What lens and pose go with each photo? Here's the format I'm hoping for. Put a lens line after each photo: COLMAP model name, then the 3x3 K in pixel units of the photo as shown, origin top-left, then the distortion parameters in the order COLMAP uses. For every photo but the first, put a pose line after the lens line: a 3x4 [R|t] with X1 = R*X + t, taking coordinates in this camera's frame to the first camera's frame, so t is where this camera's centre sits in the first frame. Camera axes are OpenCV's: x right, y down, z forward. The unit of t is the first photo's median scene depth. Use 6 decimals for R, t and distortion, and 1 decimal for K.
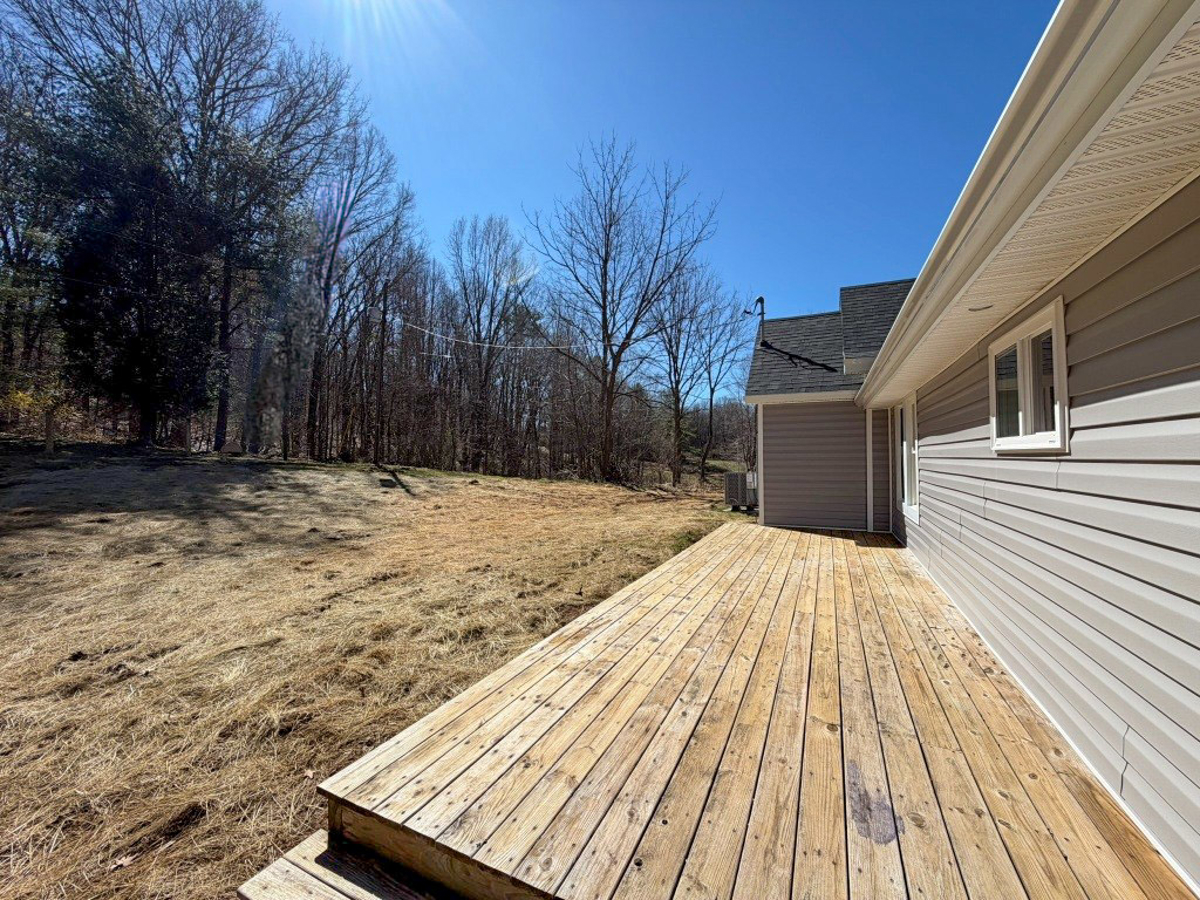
lens RADIAL K [[480.2, 0, 595.1], [0, 480.2, 449.8], [0, 0, 1]] dist [0.003408, 0.000206]
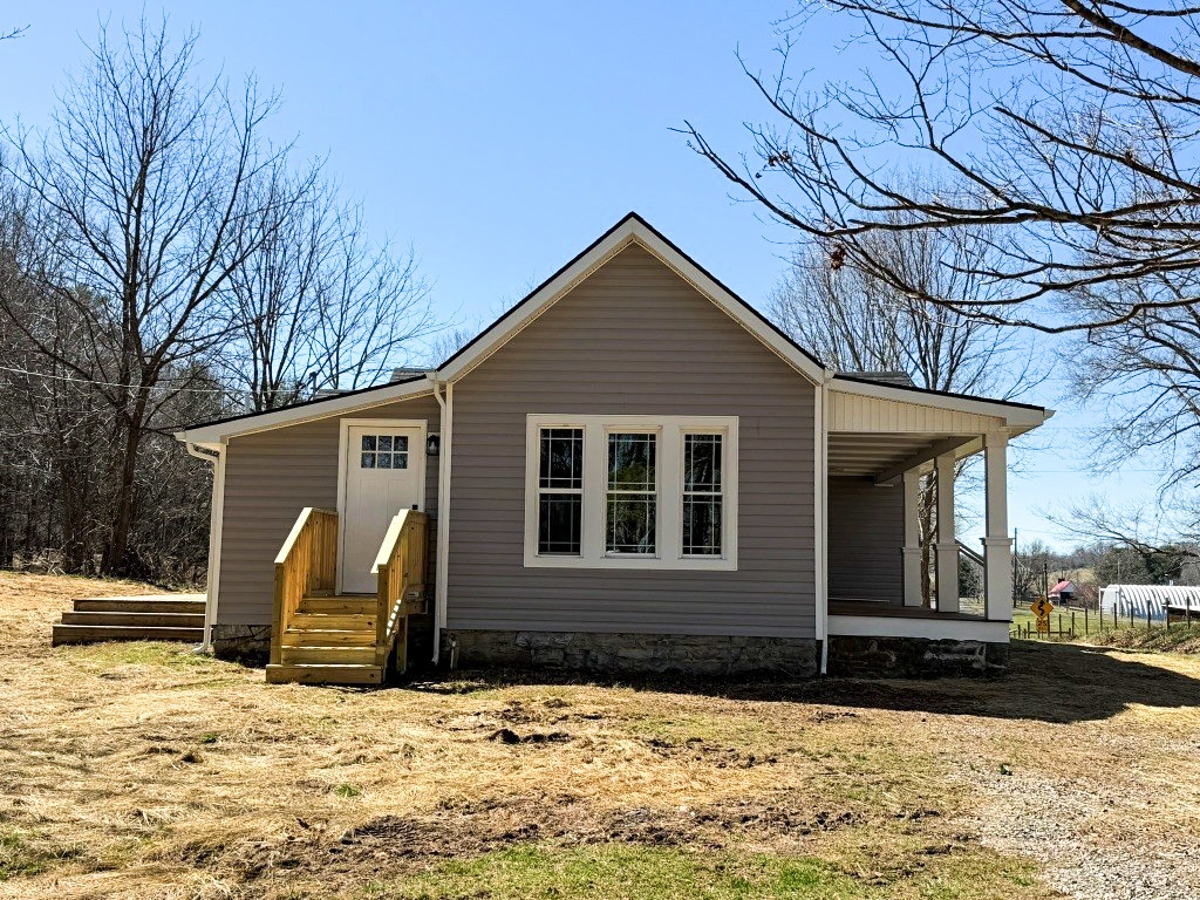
lens RADIAL K [[1348.0, 0, 600.0], [0, 1348.0, 450.0], [0, 0, 1]] dist [0.209850, -0.480045]
pose [[0.930130, 0.055096, 0.363073, -0.049424], [-0.032957, 0.997215, -0.066897, -0.002068], [-0.365748, 0.050257, 0.929356, -0.797827]]
